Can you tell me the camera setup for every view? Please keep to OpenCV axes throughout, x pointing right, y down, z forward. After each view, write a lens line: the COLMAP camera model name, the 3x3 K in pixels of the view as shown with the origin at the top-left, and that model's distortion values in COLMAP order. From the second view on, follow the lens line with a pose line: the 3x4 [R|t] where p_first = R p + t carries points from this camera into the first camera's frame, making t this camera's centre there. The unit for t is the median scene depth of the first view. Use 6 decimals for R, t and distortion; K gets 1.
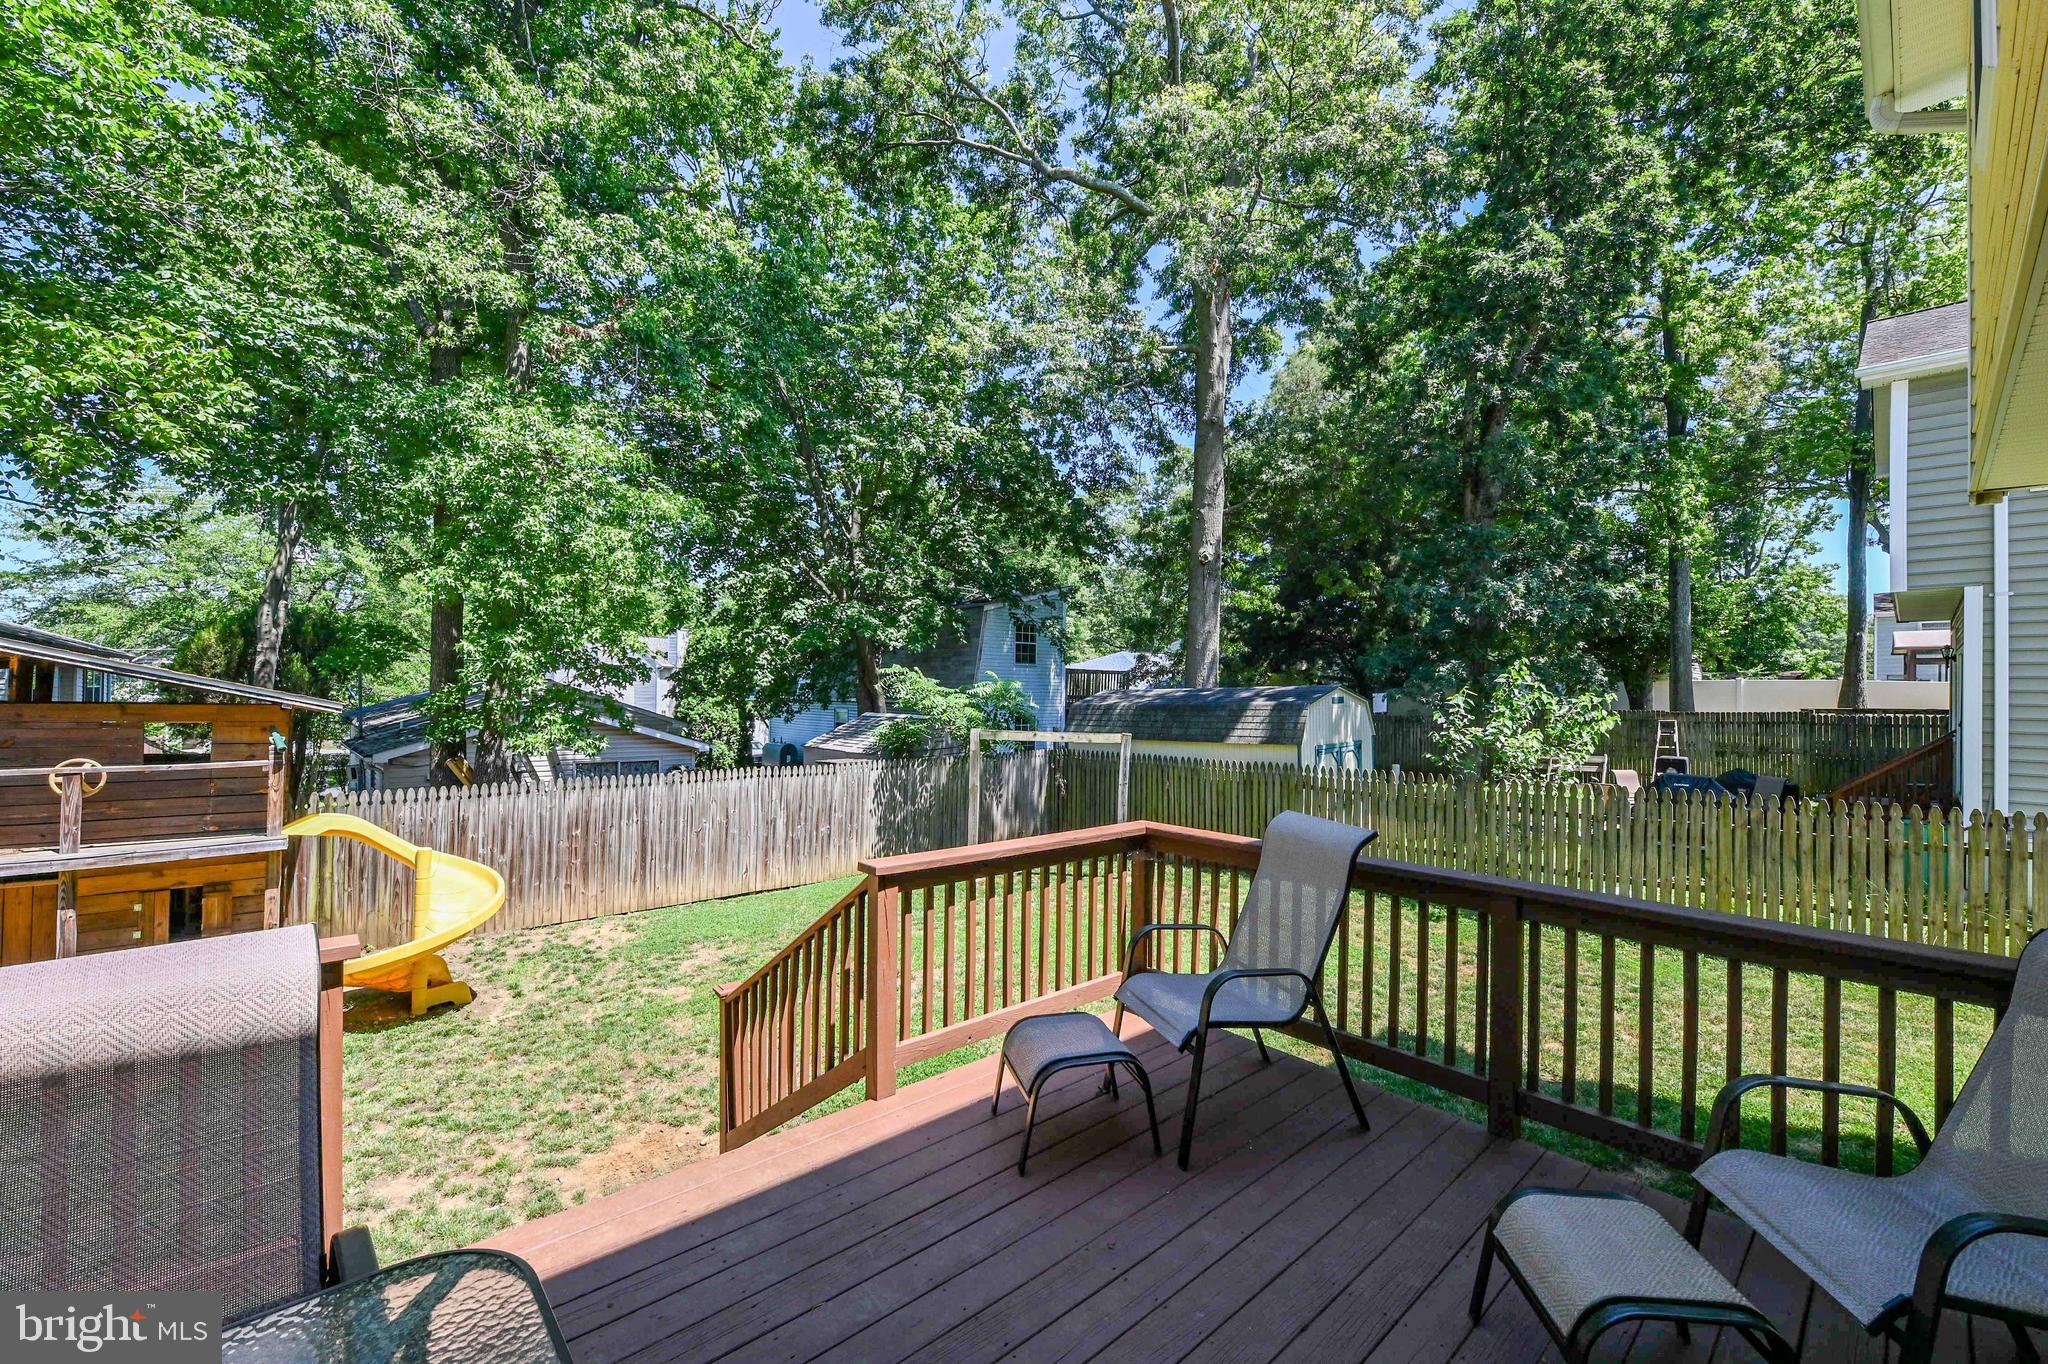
lens RADIAL K [[822.1, 0, 1027.7], [0, 822.1, 688.4], [0, 0, 1]] dist [0.004770, 0.000251]
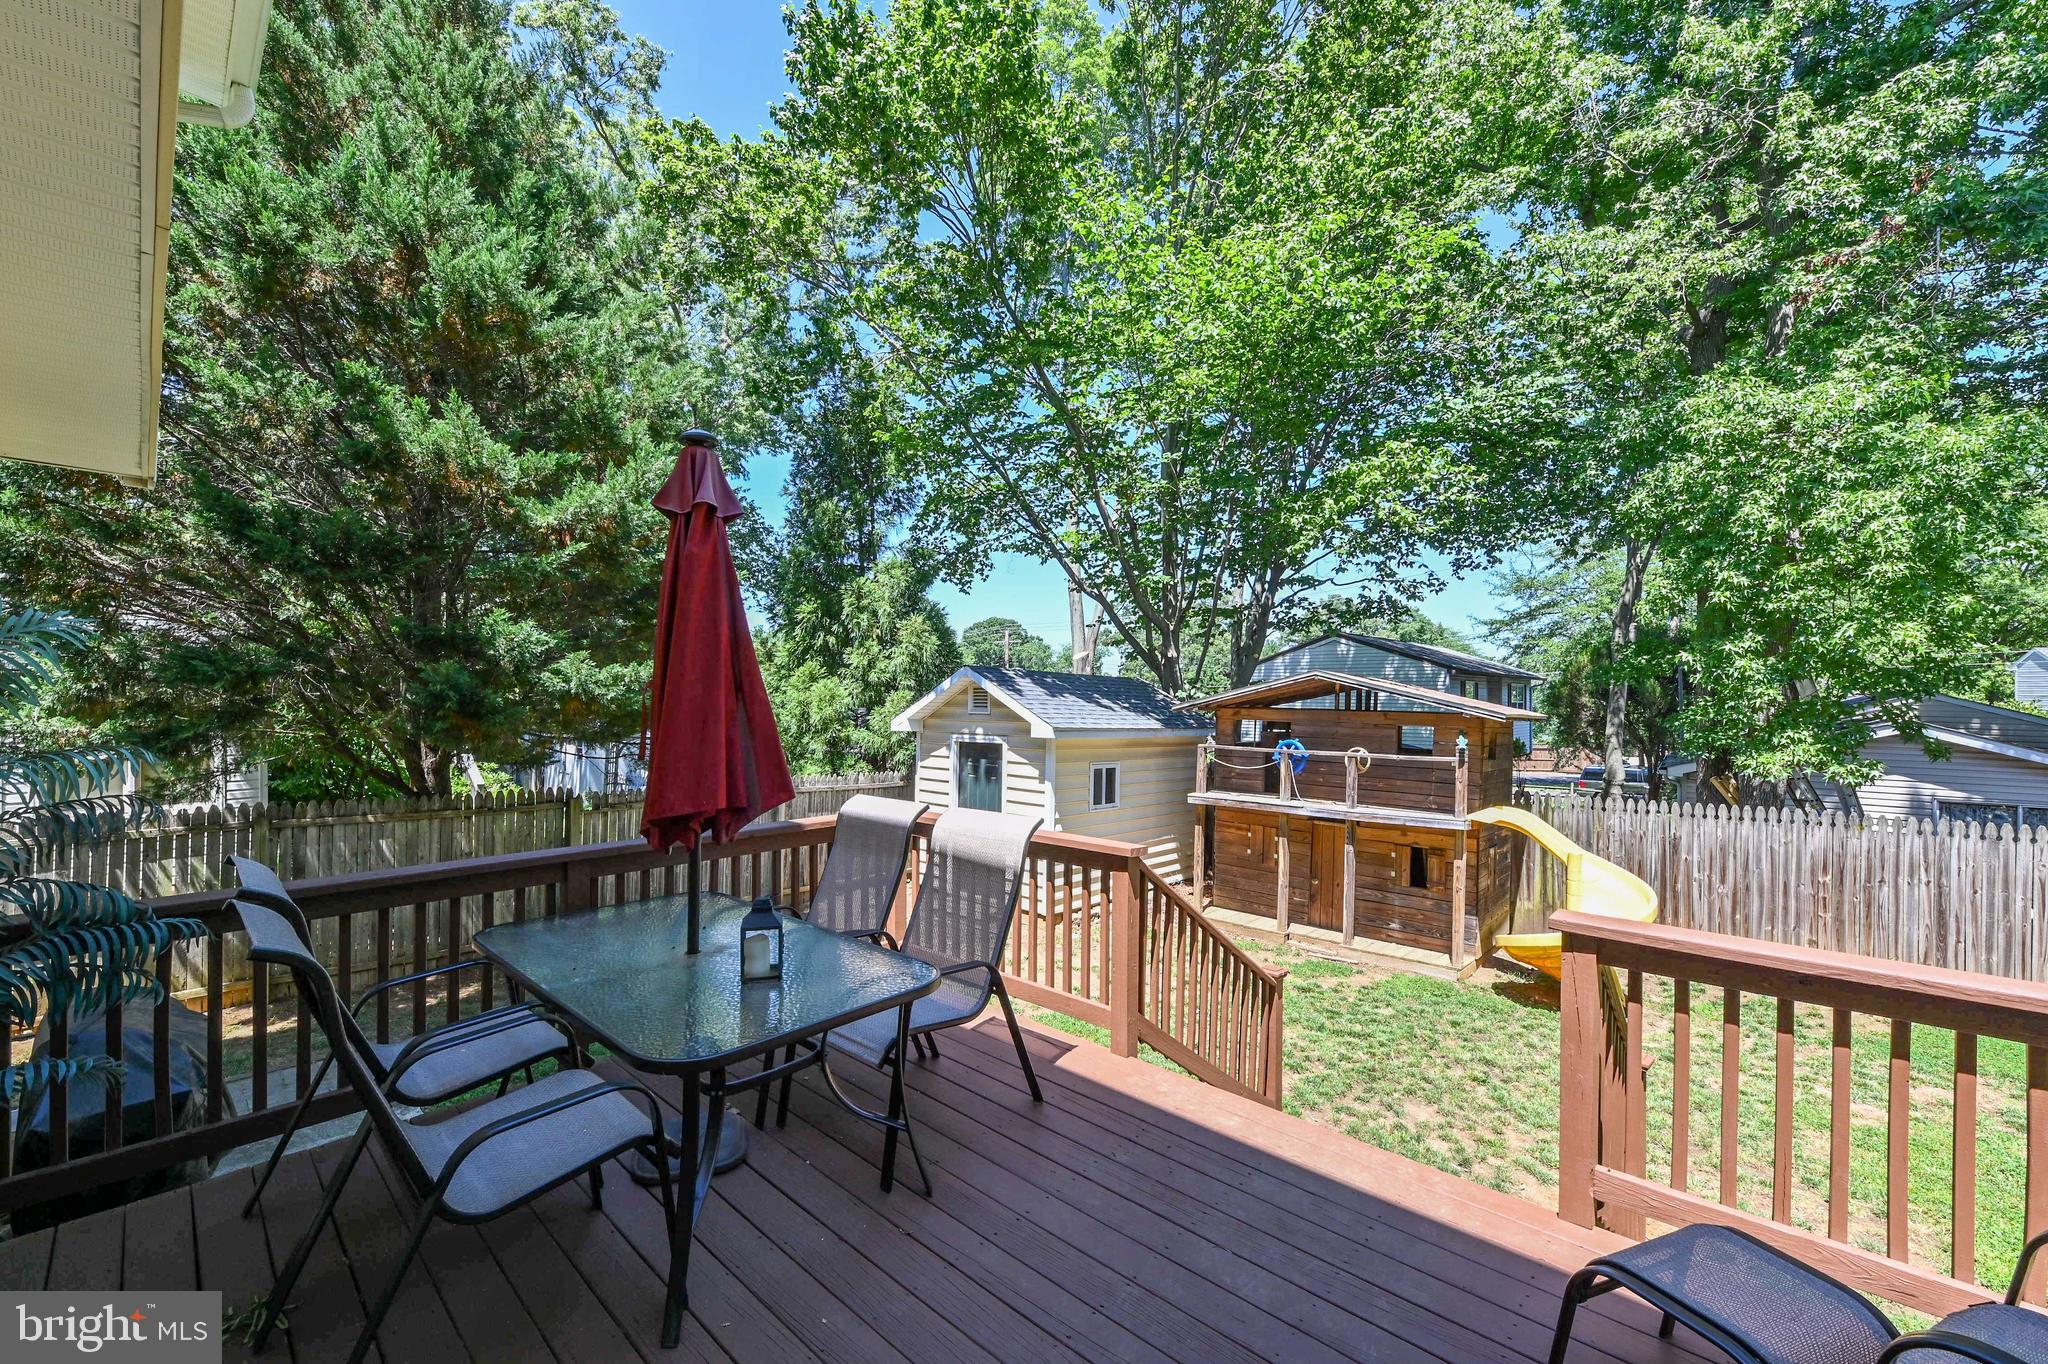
lens RADIAL K [[822.1, 0, 1019.1], [0, 822.1, 686.6], [0, 0, 1]] dist [0.004770, 0.000251]
pose [[0.116436, -0.022600, -0.992941, 0.171207], [0.001415, 0.999744, -0.022588, 0.003881], [0.993197, 0.001225, 0.116438, 0.123130]]
